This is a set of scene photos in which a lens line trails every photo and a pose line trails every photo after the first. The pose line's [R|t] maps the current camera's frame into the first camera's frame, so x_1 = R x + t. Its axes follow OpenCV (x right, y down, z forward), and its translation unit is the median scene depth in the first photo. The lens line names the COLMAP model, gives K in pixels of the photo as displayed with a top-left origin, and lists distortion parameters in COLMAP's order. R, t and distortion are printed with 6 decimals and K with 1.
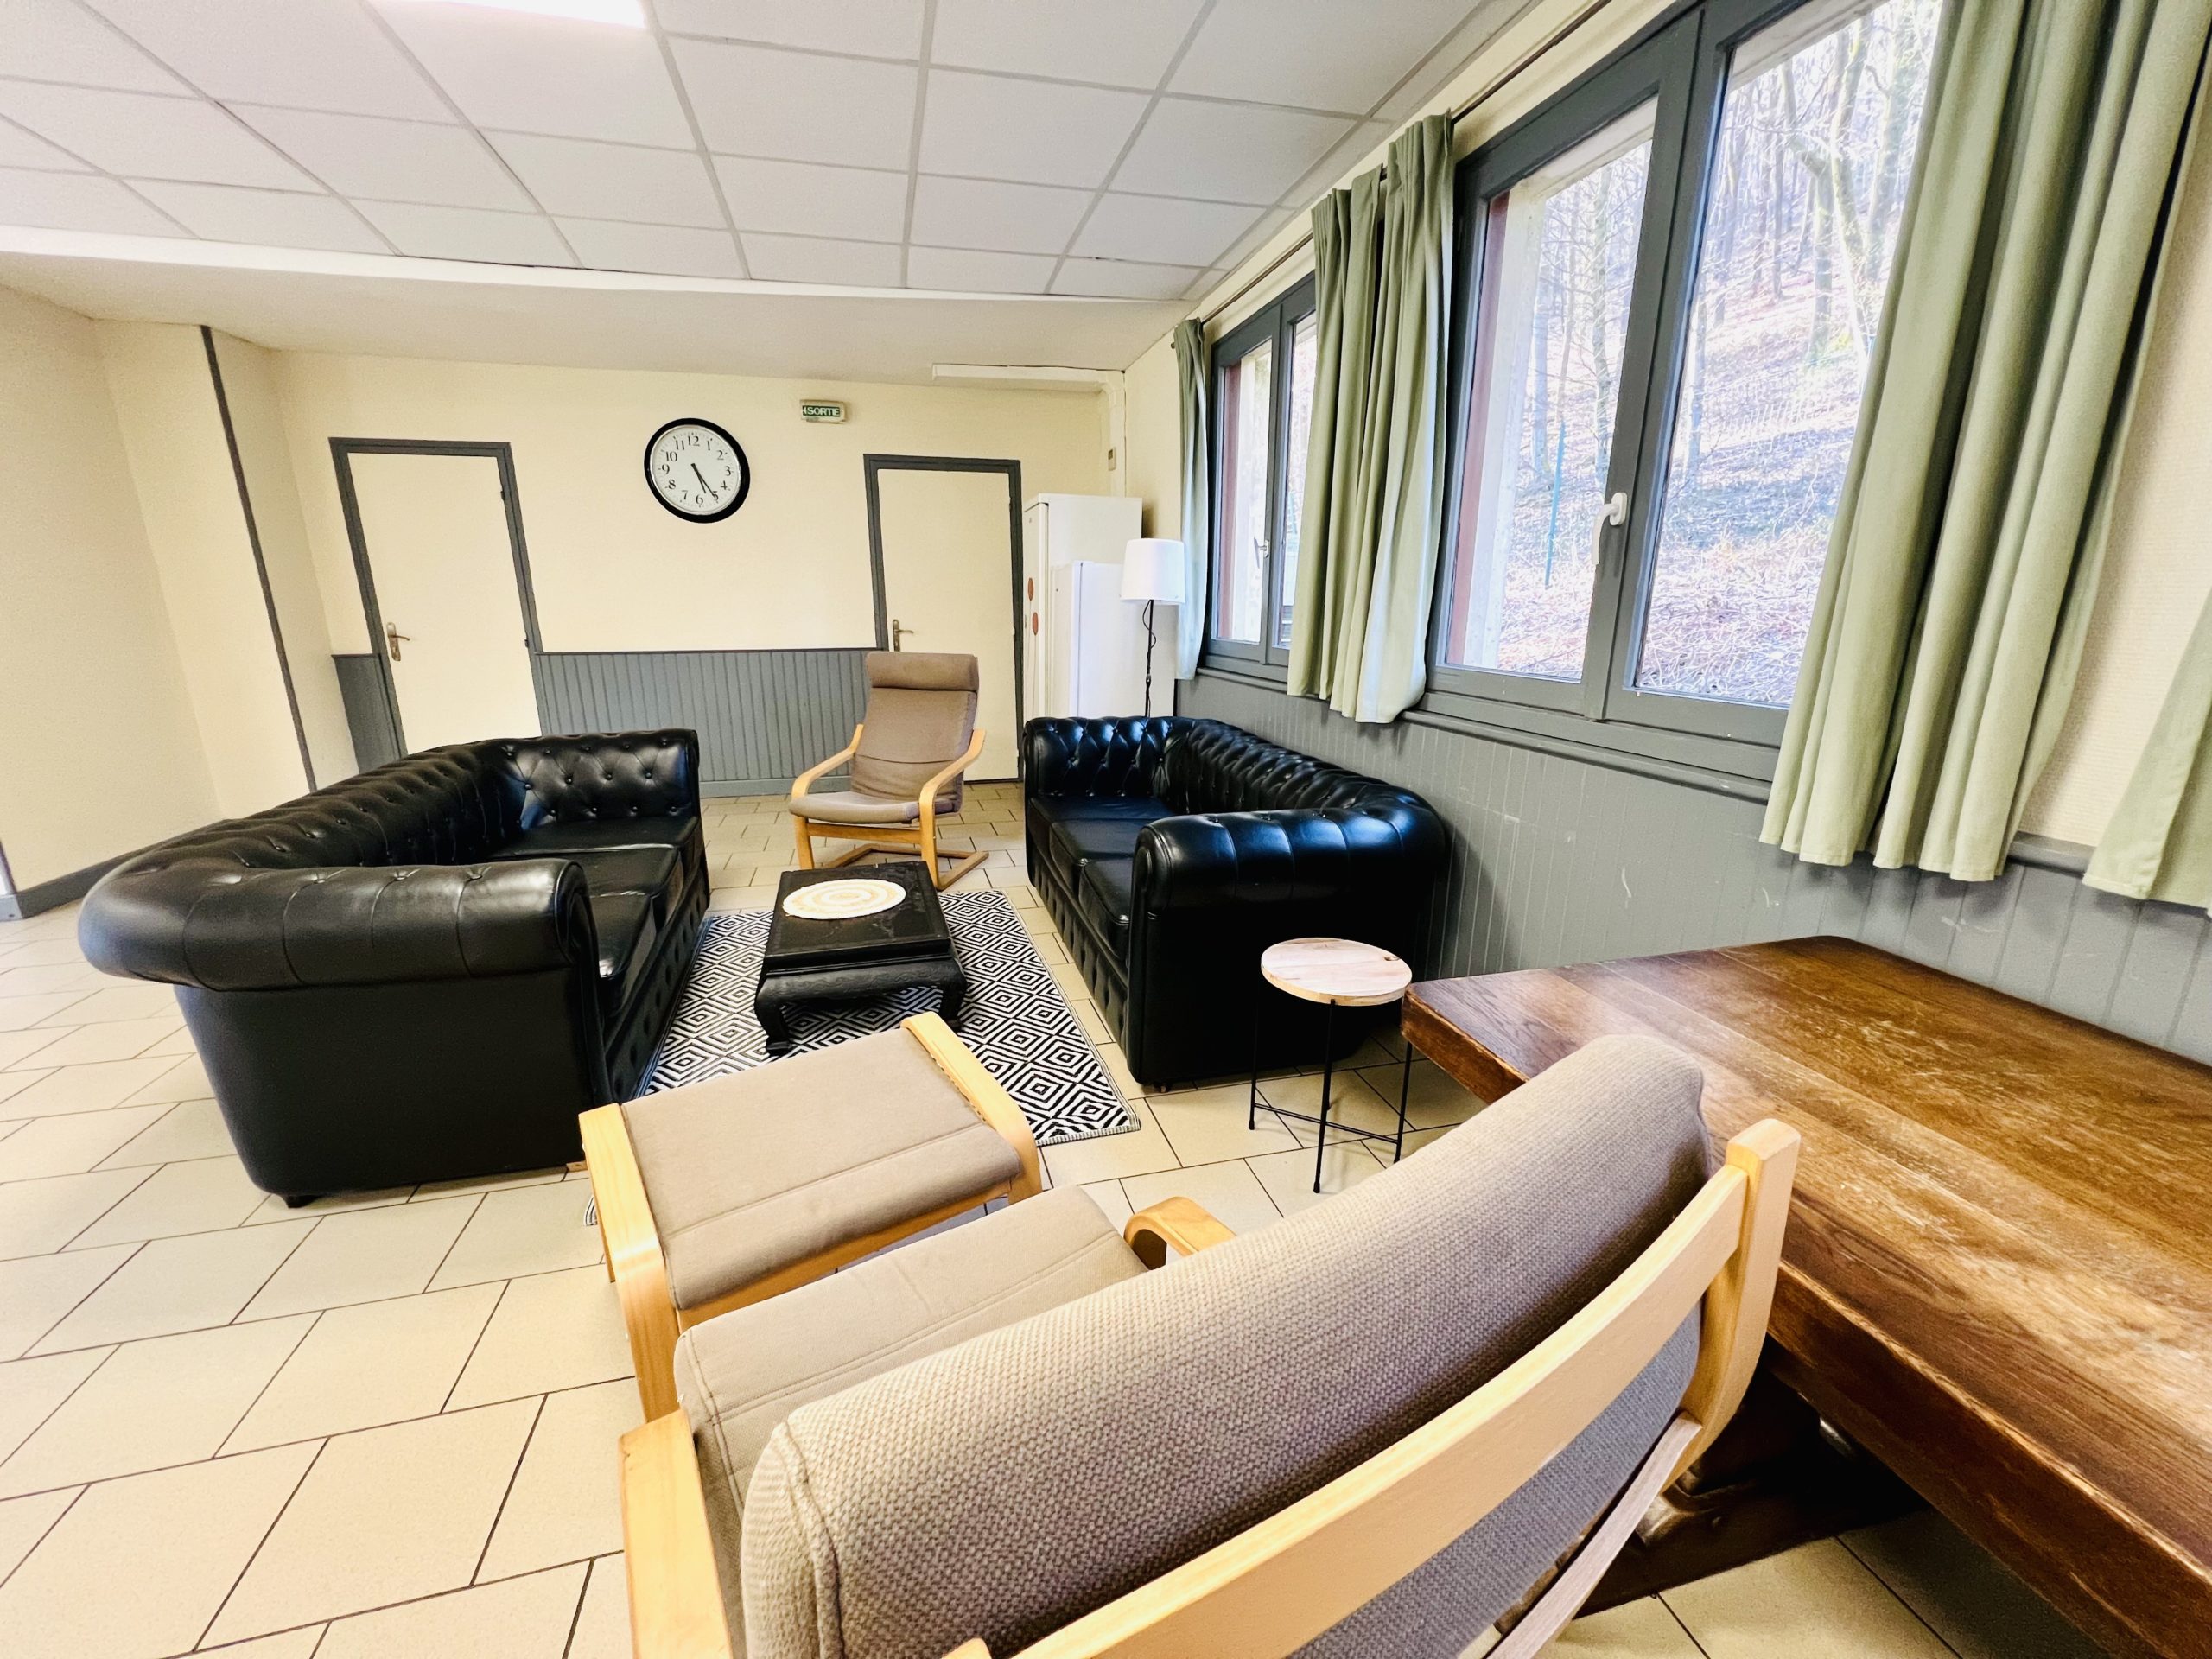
lens RADIAL K [[889.4, 0, 1106.6], [0, 889.4, 830.7], [0, 0, 1]] dist [-0.001274, -0.000099]
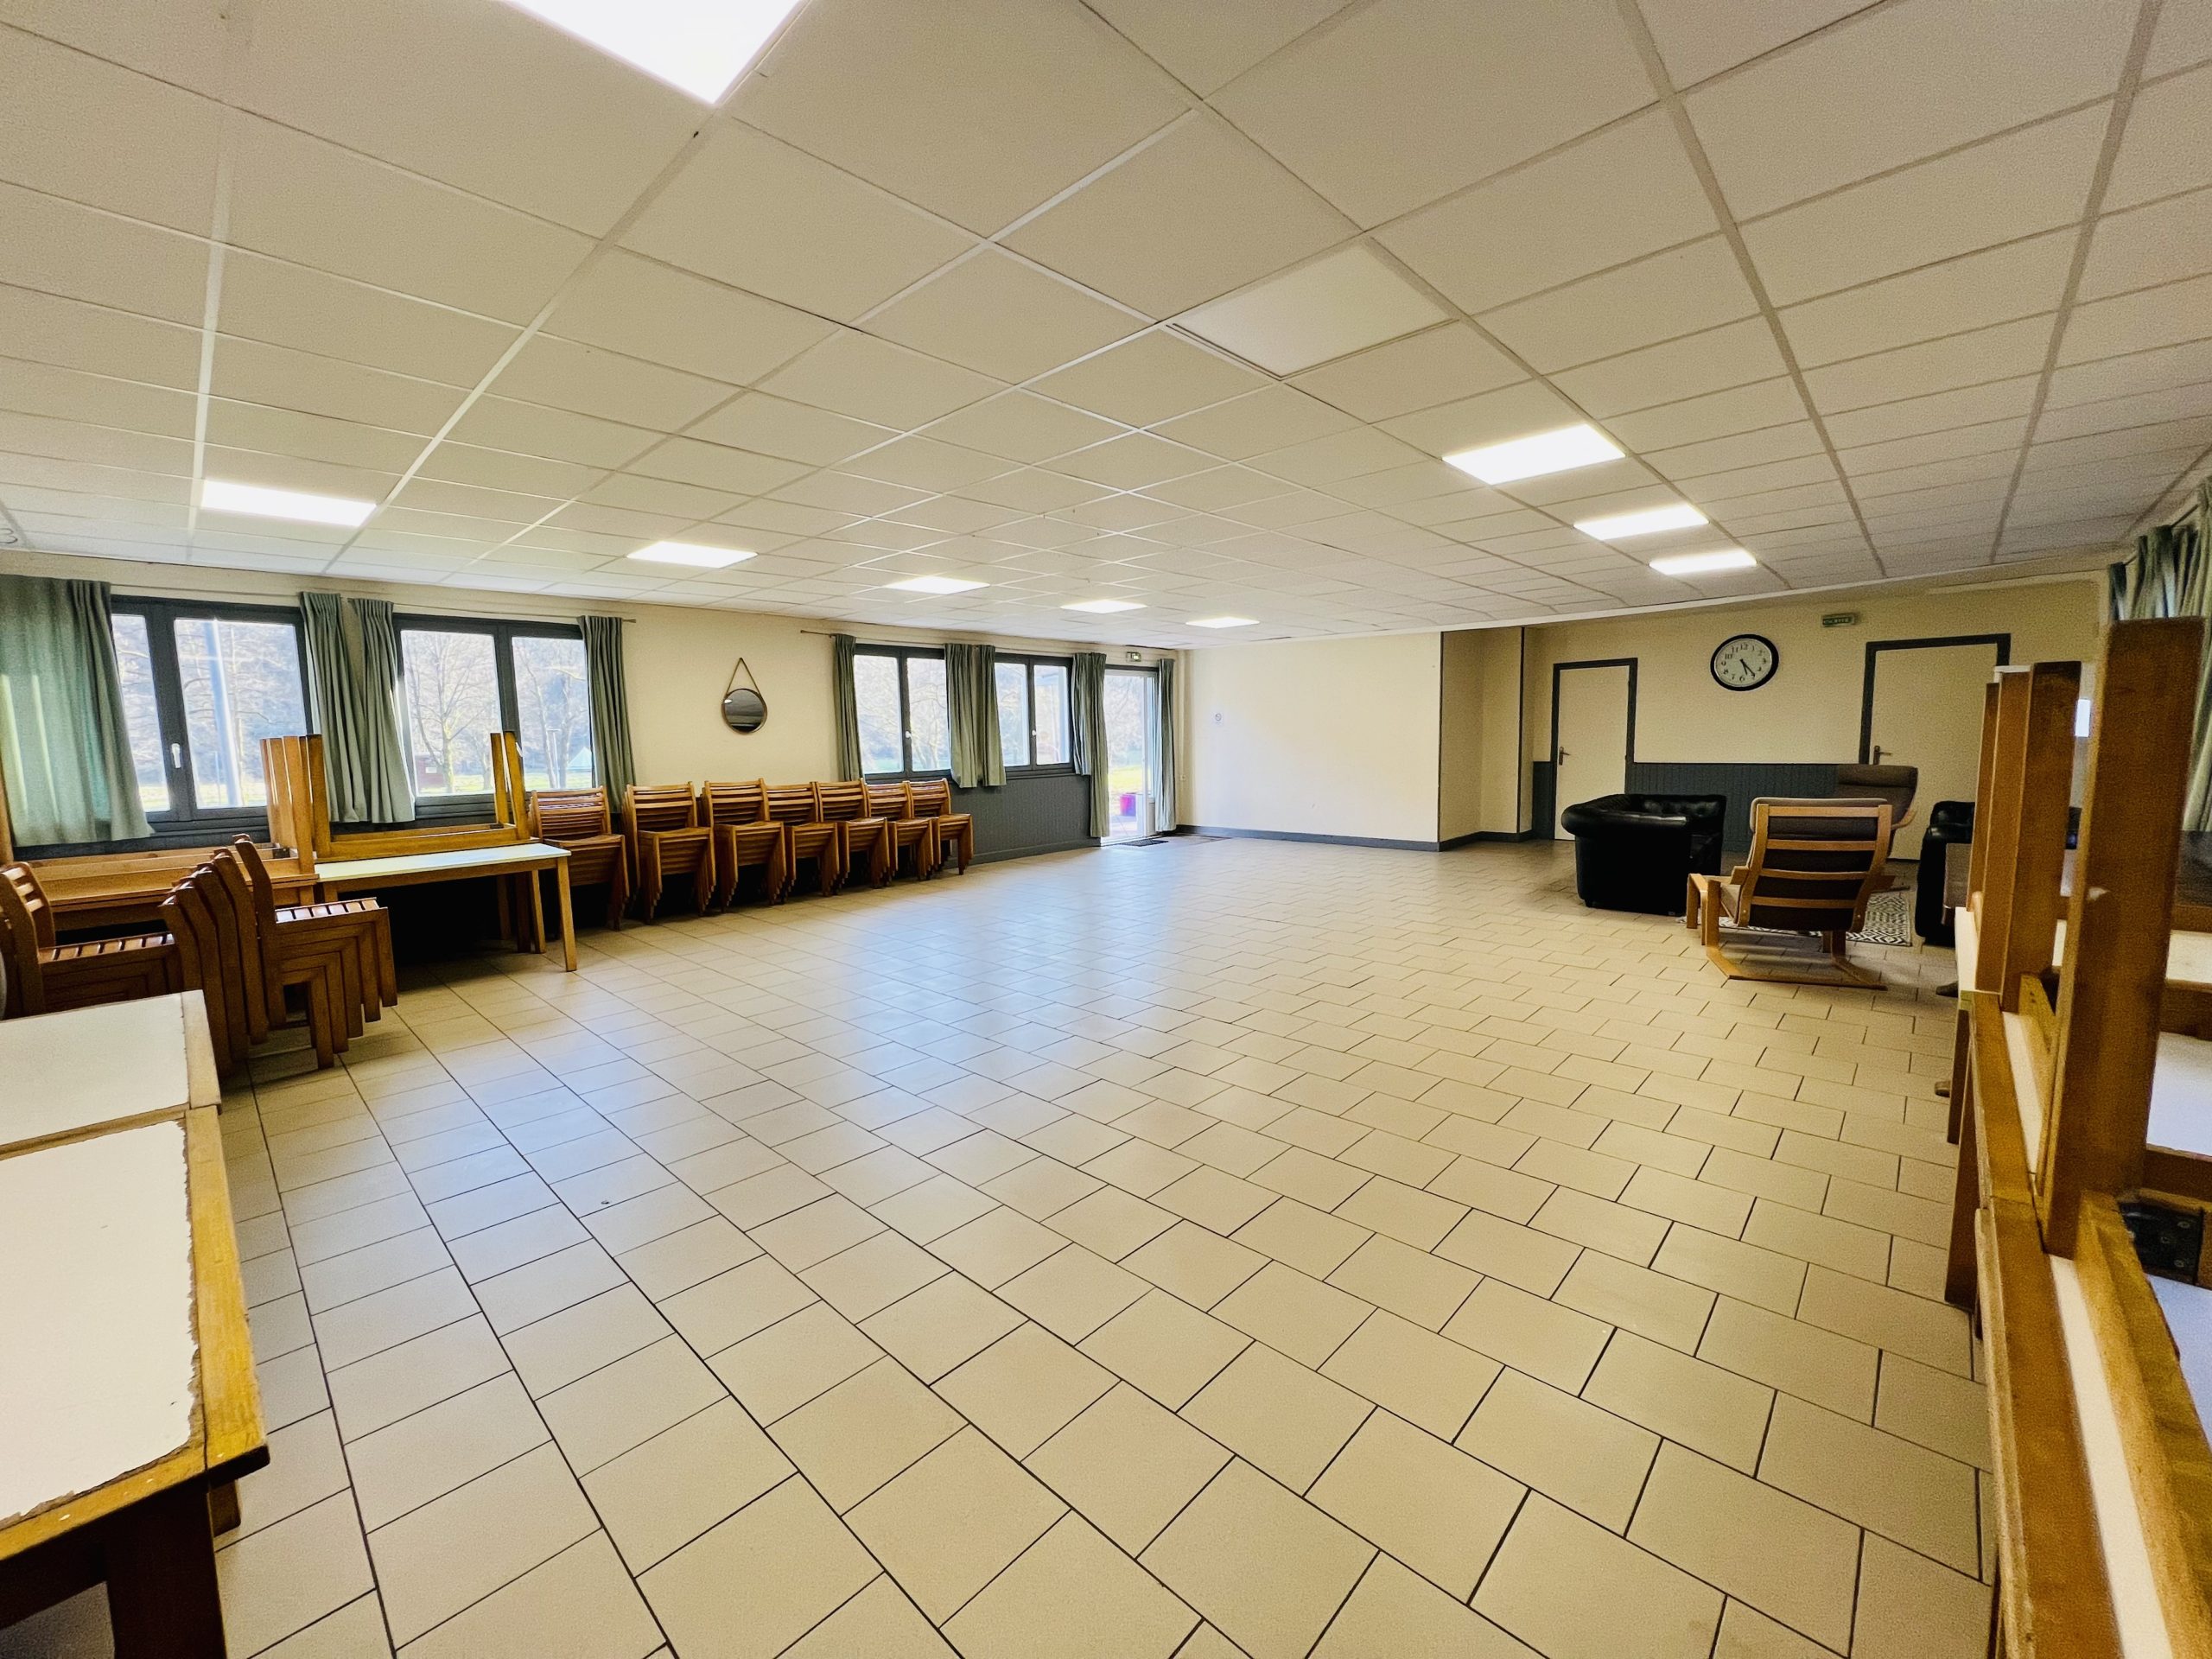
lens RADIAL K [[889.4, 0, 1092.6], [0, 889.4, 808.8], [0, 0, 1]] dist [-0.001274, -0.000099]
pose [[0.517839, 0.059716, -0.853391, 0.386819], [-0.196436, 0.979206, -0.050678, 0.218284], [0.832620, 0.193880, 0.518801, -0.921791]]
